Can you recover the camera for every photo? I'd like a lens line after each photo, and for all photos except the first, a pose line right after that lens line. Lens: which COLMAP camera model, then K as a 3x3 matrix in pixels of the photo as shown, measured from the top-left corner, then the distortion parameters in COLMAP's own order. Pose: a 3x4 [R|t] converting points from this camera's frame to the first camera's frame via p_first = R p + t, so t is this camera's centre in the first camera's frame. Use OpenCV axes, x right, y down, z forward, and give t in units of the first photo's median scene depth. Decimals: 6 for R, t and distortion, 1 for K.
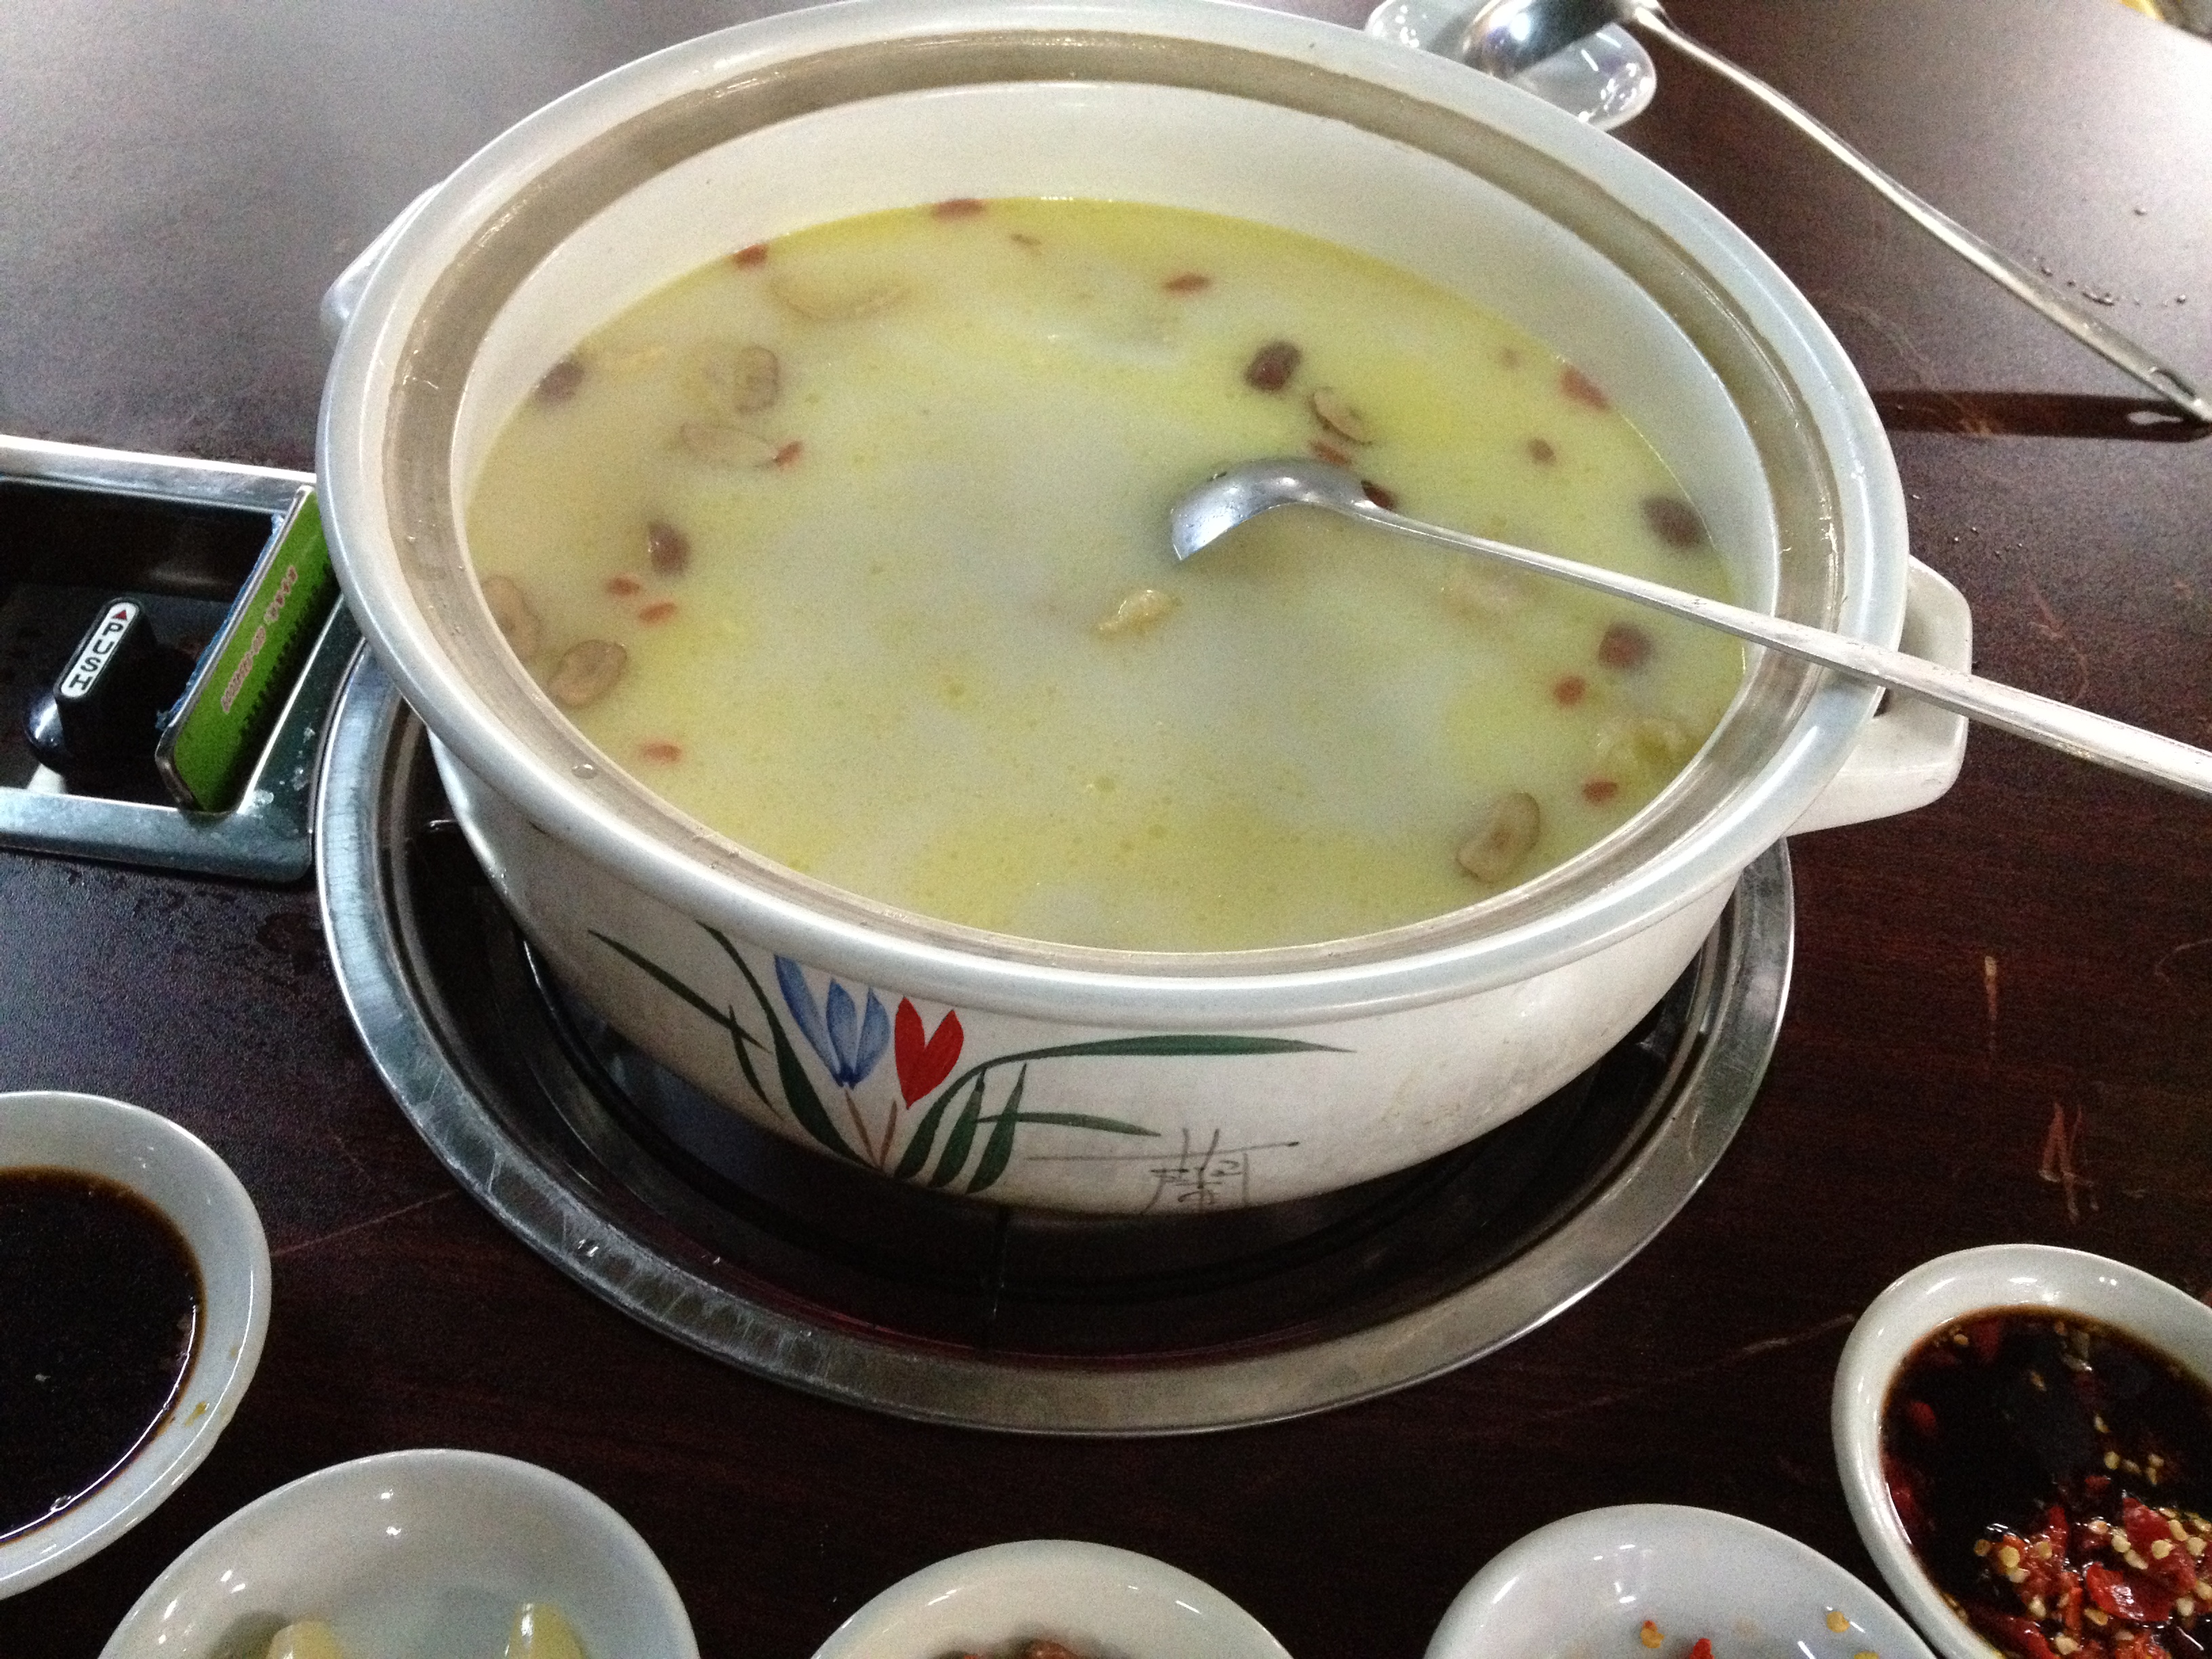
lens RADIAL K [[2102.9, 0, 1106.0], [0, 2102.9, 829.5], [0, 0, 1]] dist [0.107933, -0.328859]
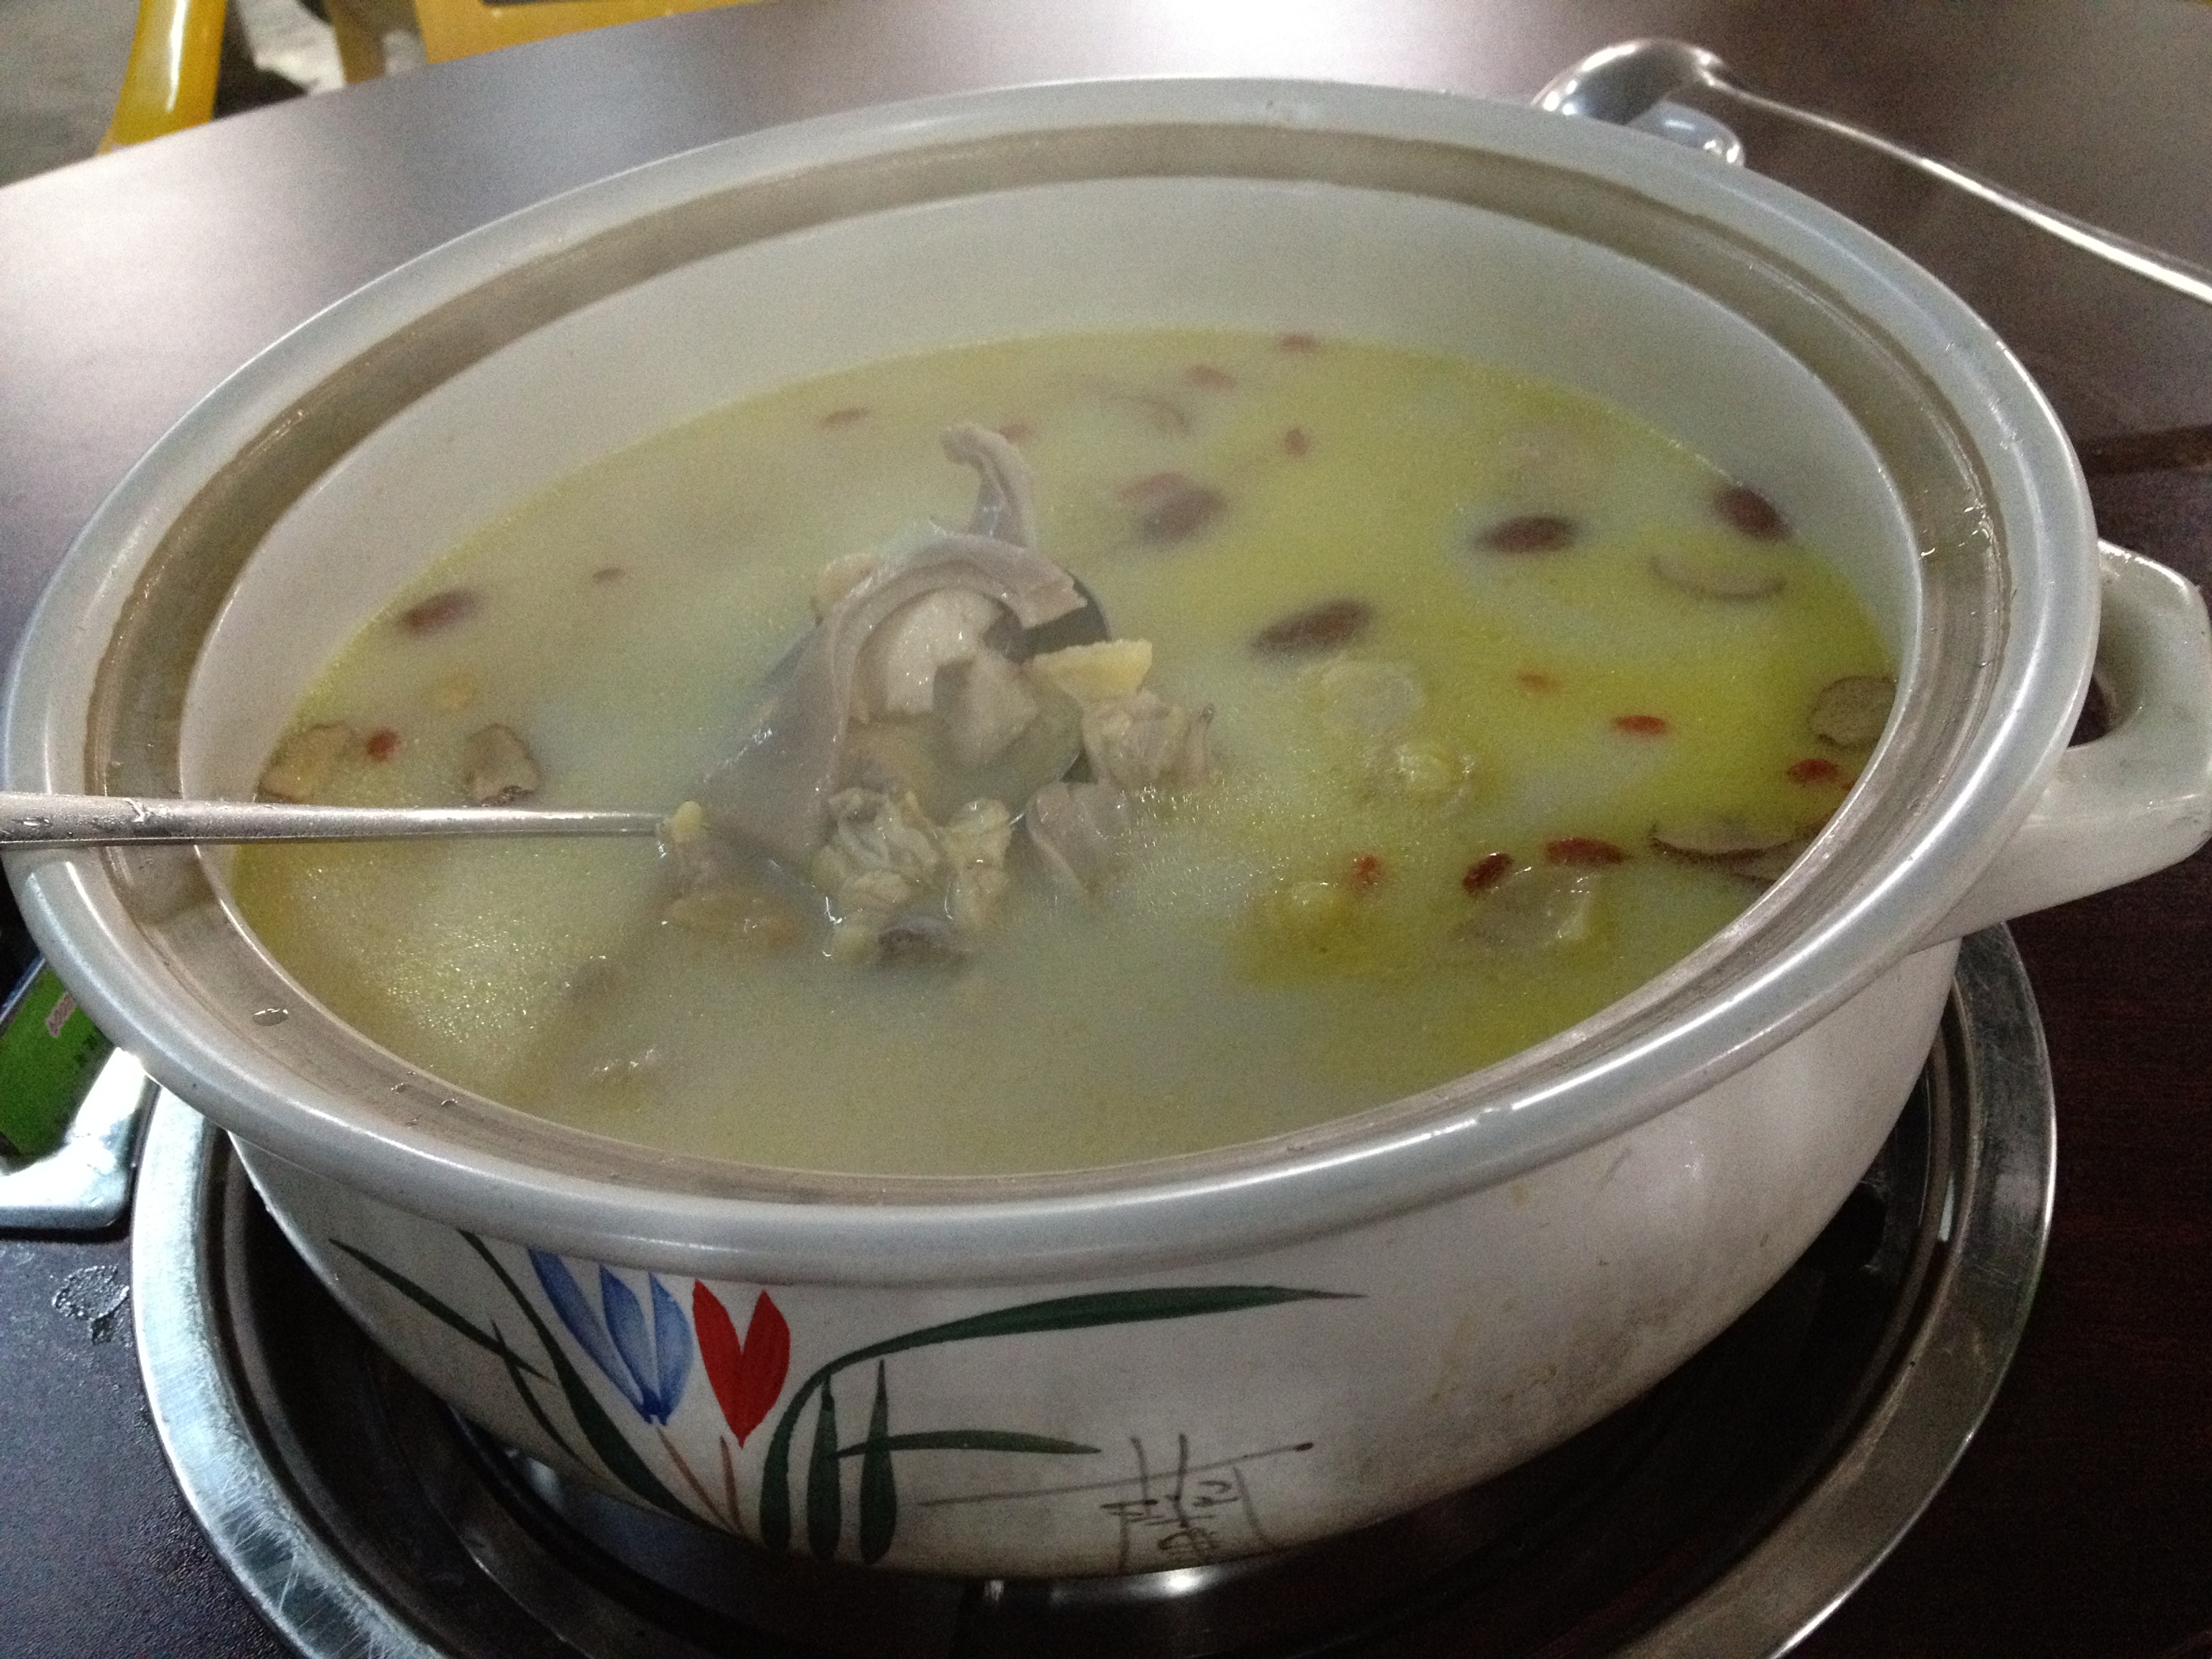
lens RADIAL K [[2102.9, 0, 1106.0], [0, 2102.9, 829.5], [0, 0, 1]] dist [0.107933, -0.328859]
pose [[0.983725, -0.129494, -0.124569, 0.138356], [0.107754, 0.979926, -0.167734, 0.062293], [0.143788, 0.151581, 0.977931, 0.294821]]
